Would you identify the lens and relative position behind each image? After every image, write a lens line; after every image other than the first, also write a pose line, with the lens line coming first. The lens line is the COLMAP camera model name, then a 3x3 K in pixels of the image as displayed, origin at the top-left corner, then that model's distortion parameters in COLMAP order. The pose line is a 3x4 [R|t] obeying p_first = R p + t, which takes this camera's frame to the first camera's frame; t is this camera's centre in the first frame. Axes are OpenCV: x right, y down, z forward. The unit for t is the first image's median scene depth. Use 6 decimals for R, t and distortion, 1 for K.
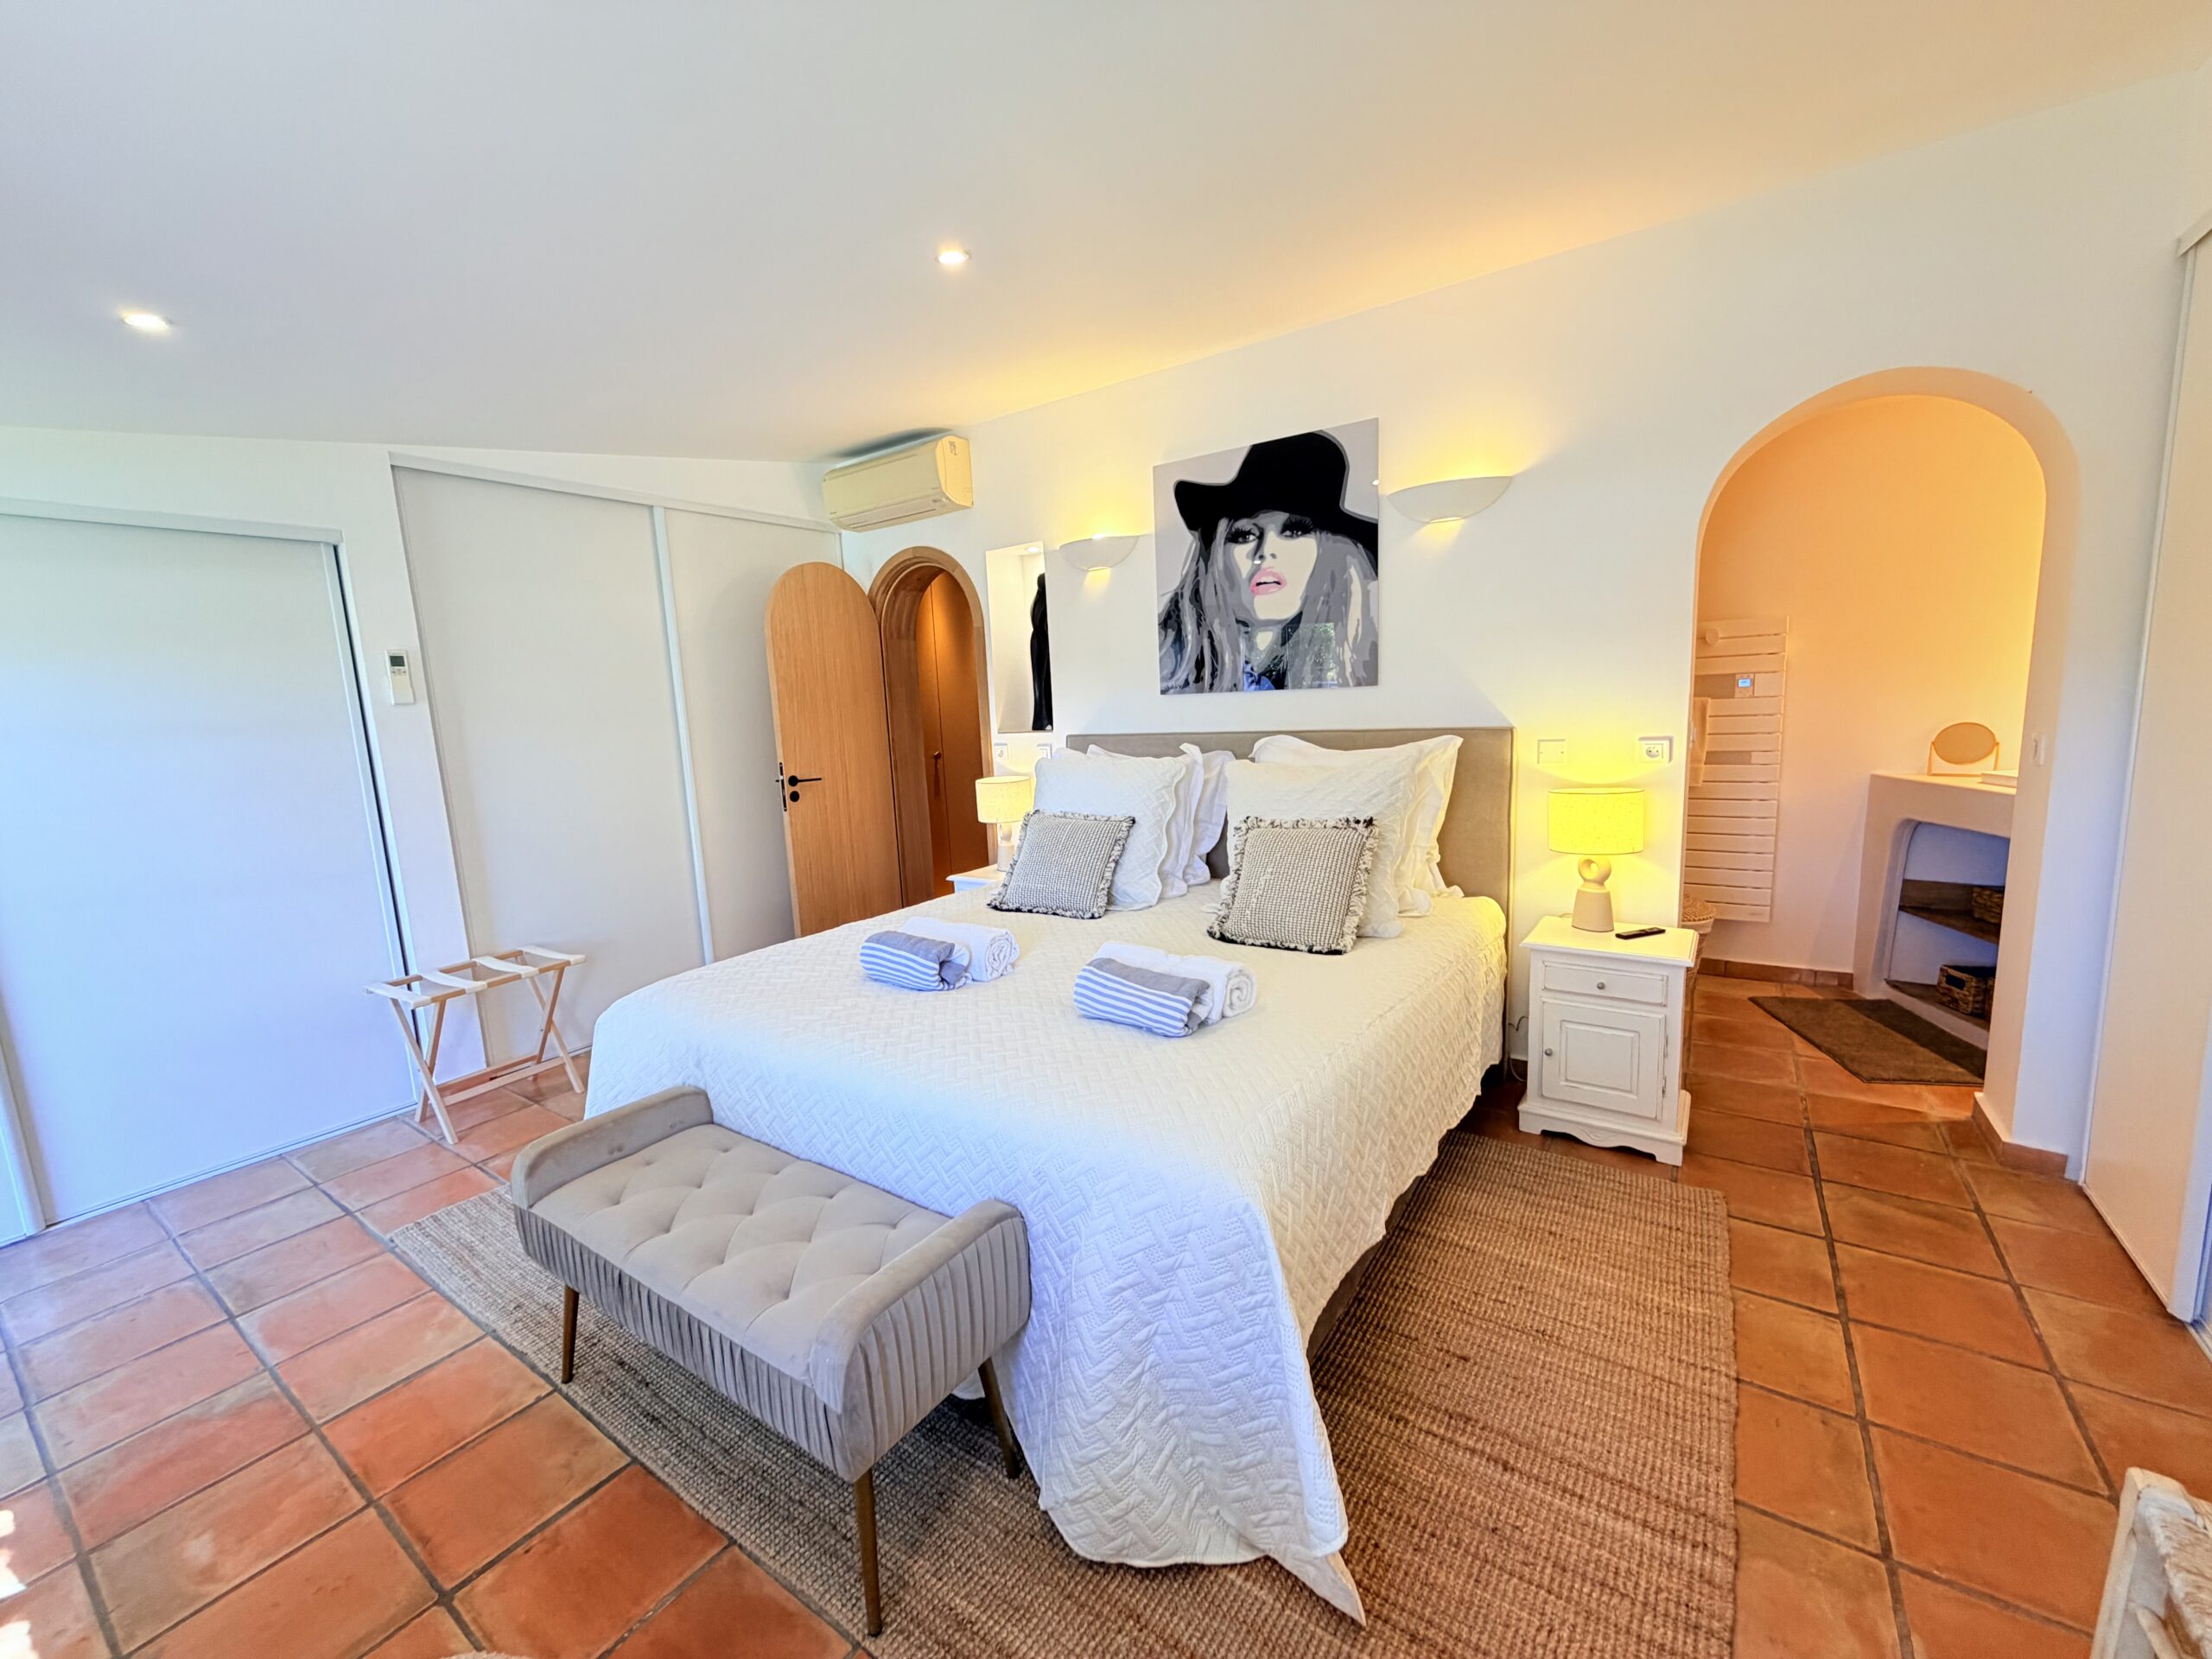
lens RADIAL K [[886.8, 0, 1090.2], [0, 886.8, 834.0], [0, 0, 1]] dist [-0.001225, 0.000456]
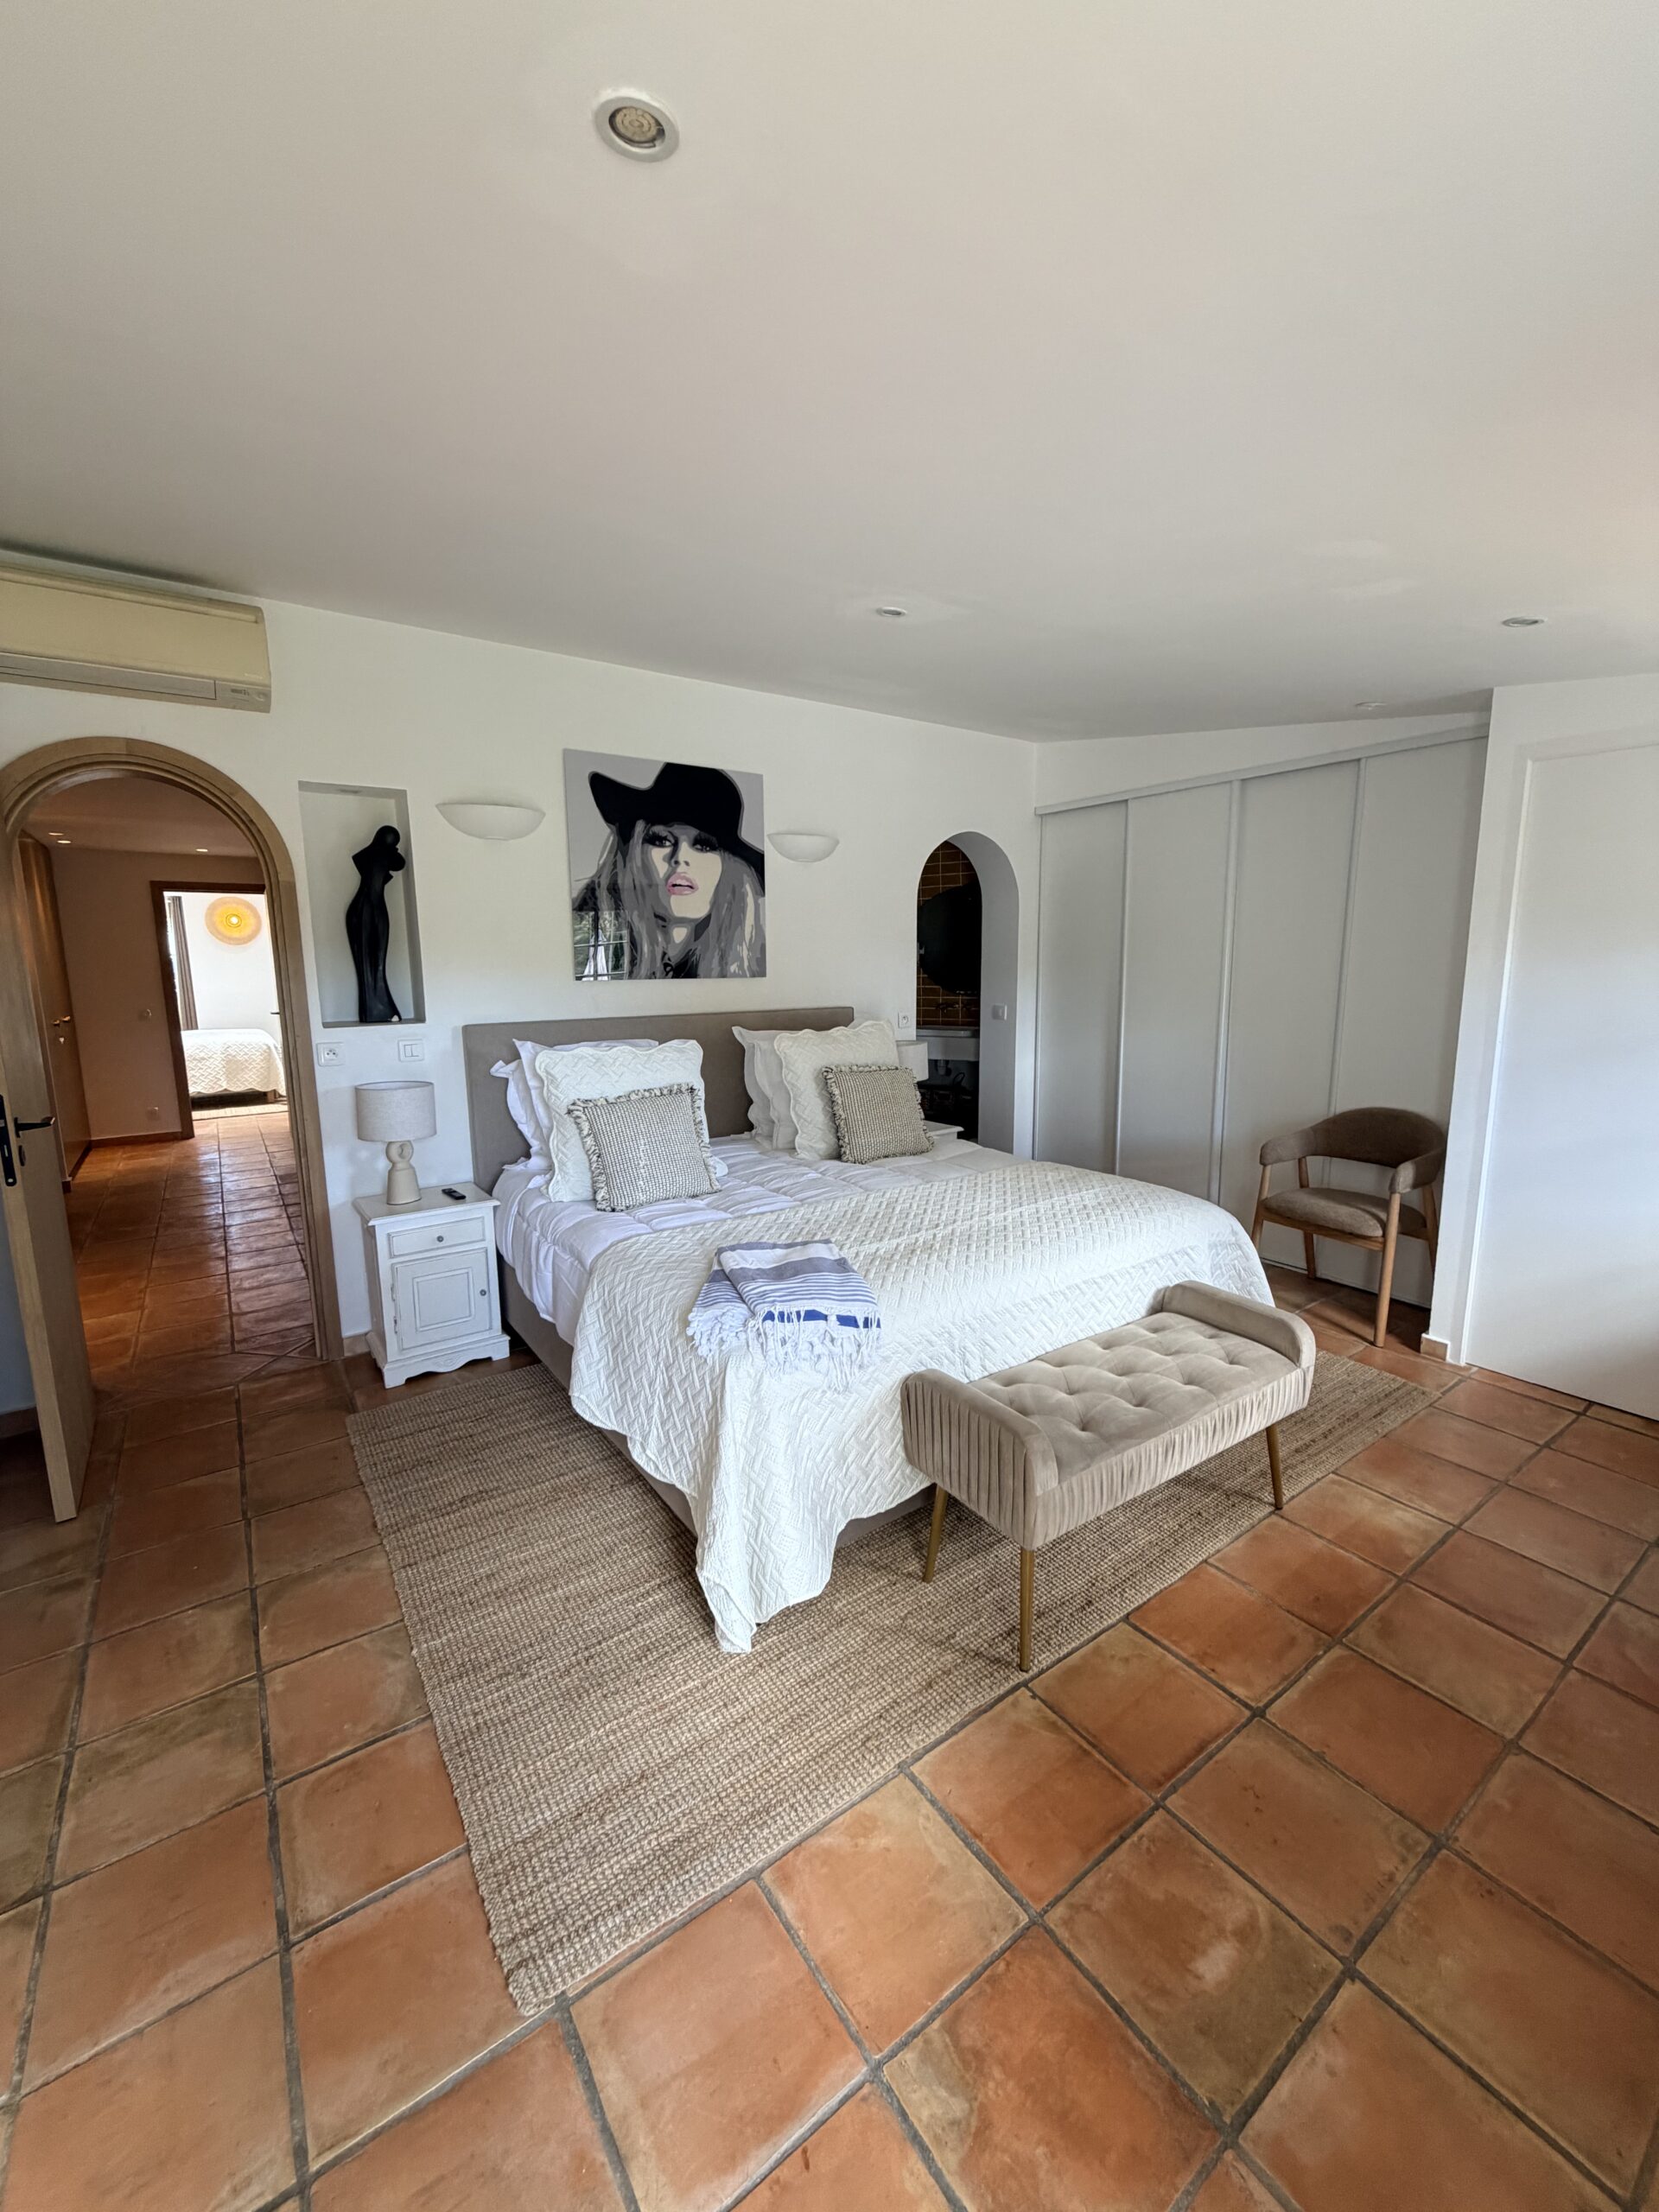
lens RADIAL K [[886.8, 0, 833.5], [0, 886.8, 1111.1], [0, 0, 1]] dist [-0.001225, 0.000456]
pose [[0.339485, -0.116306, 0.933393, -0.841122], [0.136470, 0.987916, 0.073465, -0.051743], [-0.930659, 0.102440, 0.351255, 0.441595]]
